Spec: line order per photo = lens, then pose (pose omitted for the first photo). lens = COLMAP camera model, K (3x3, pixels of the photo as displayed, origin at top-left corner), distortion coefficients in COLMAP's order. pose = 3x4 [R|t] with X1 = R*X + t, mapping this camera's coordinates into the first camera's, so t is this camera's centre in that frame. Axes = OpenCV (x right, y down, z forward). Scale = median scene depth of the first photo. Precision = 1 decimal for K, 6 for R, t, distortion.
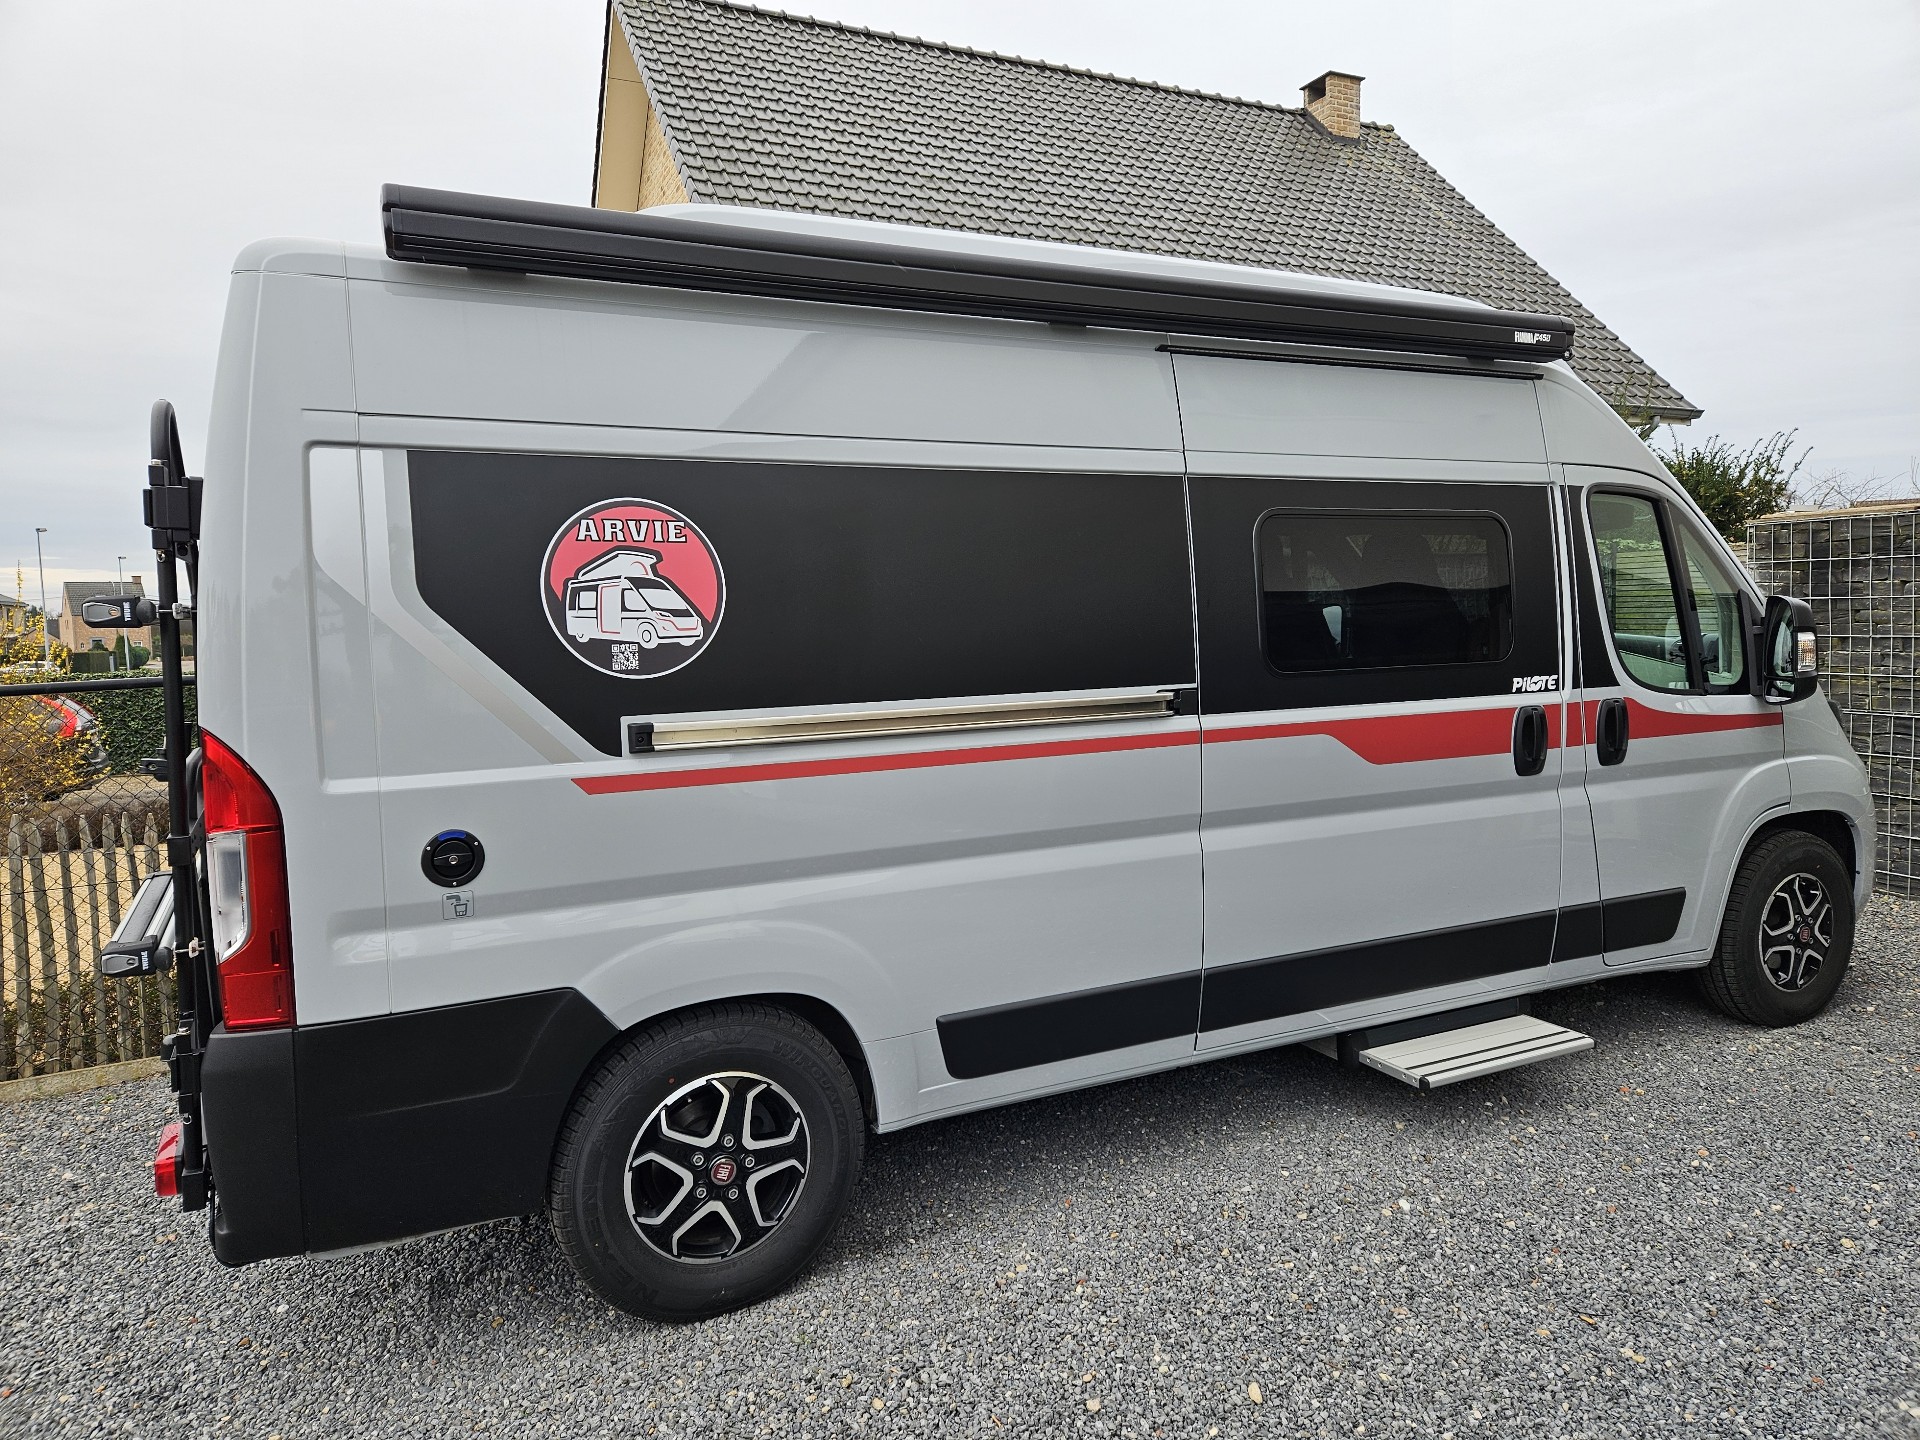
lens RADIAL K [[1273.1, 0, 954.9], [0, 1273.1, 706.4], [0, 0, 1]] dist [0.074890, -0.056170]
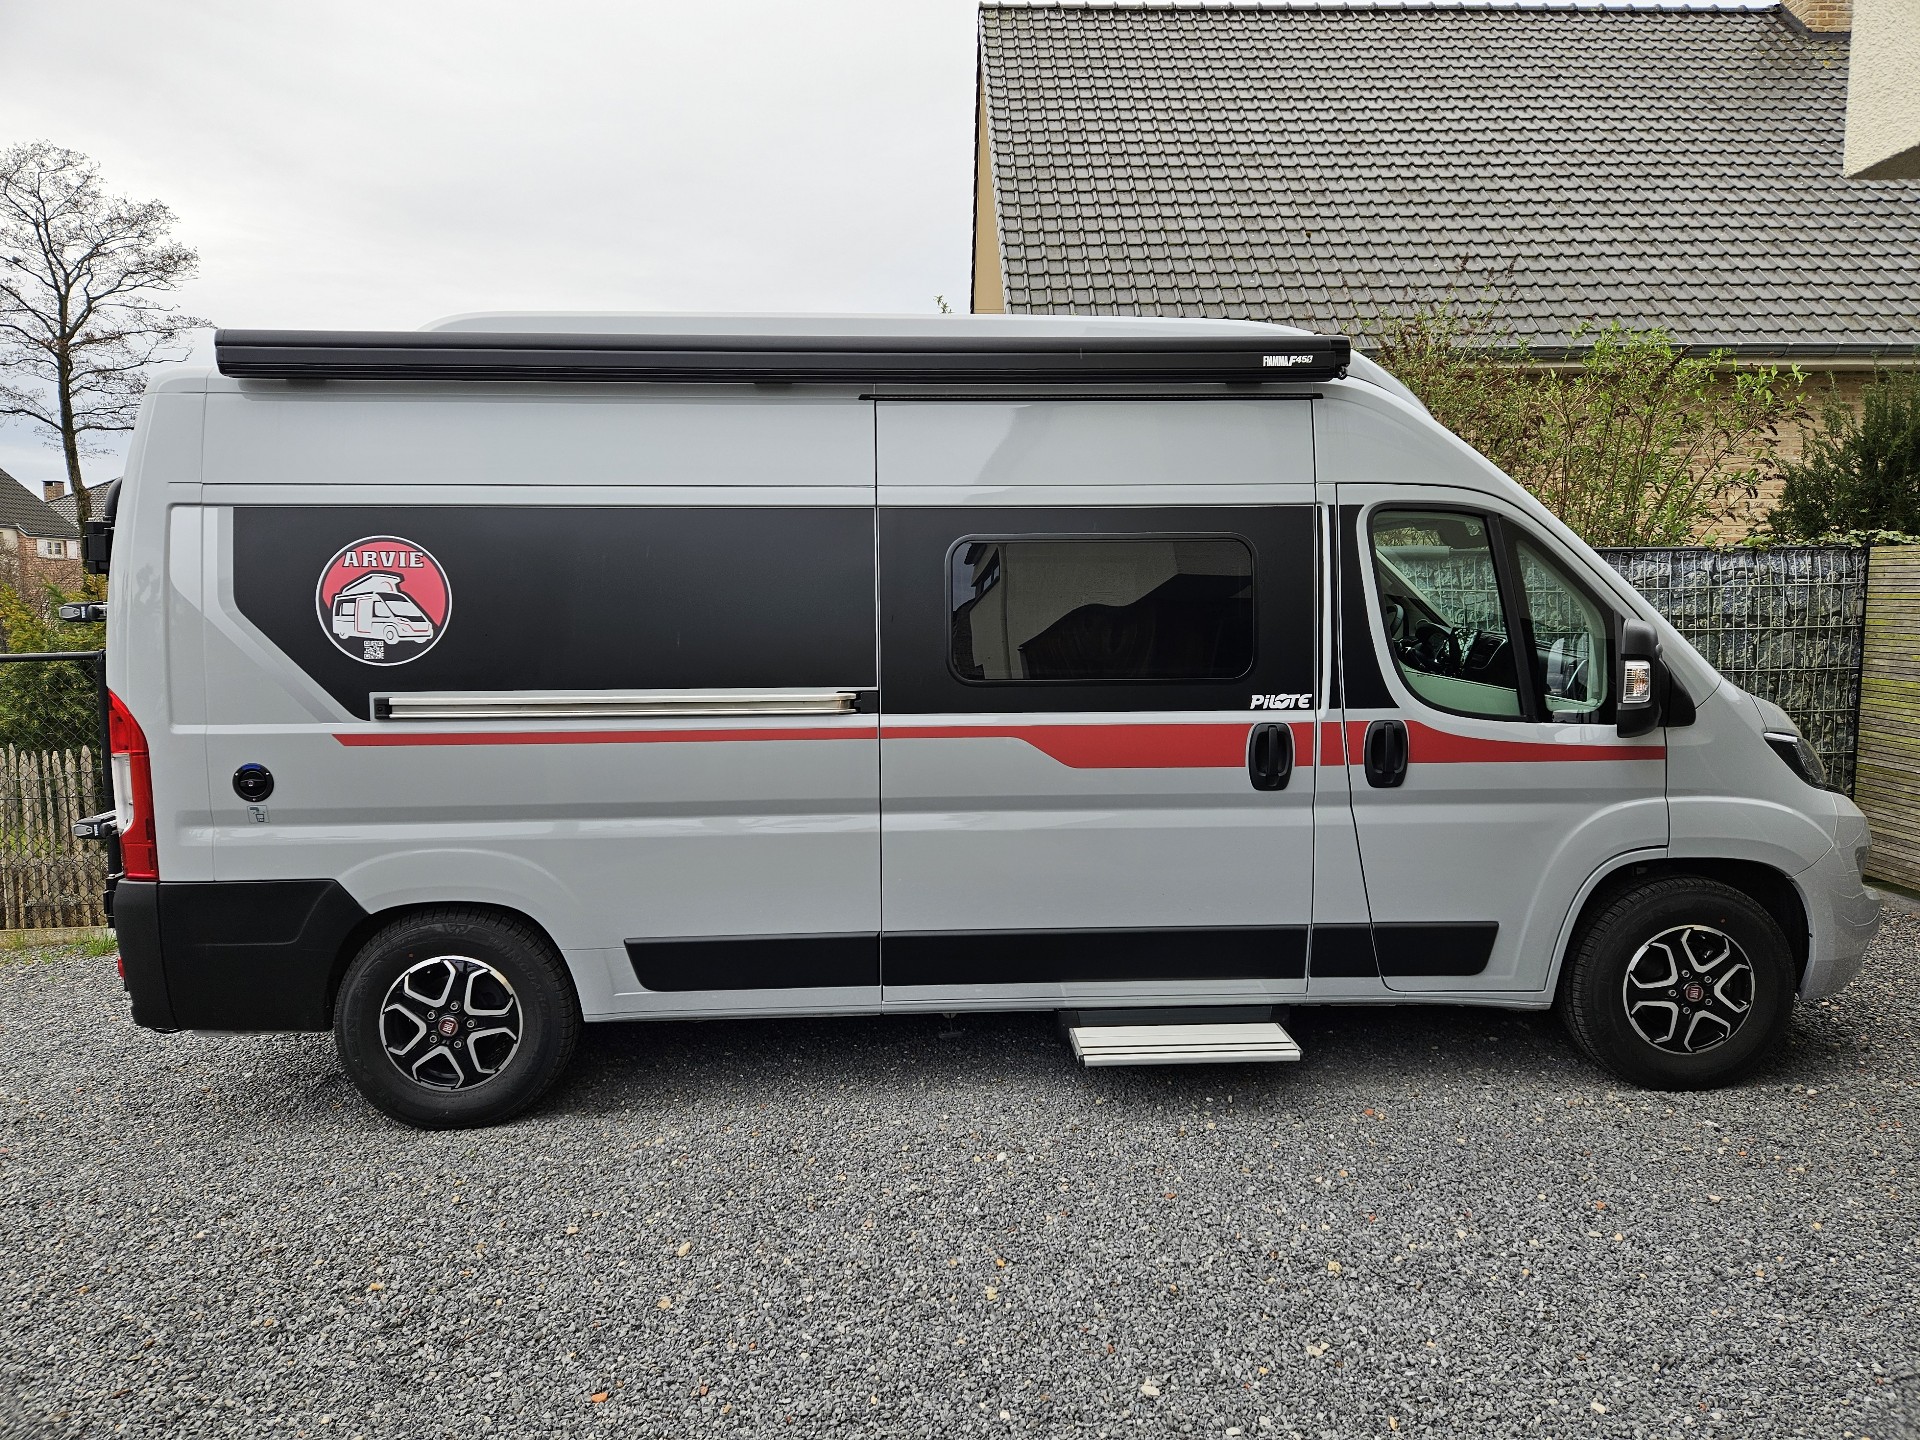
lens RADIAL K [[1273.1, 0, 964.9], [0, 1273.1, 710.0], [0, 0, 1]] dist [0.074890, -0.056170]
pose [[0.917222, 0.056071, -0.394411, 0.730759], [-0.044345, 0.998263, 0.038790, -0.046060], [0.395900, -0.018089, 0.918115, -0.033826]]
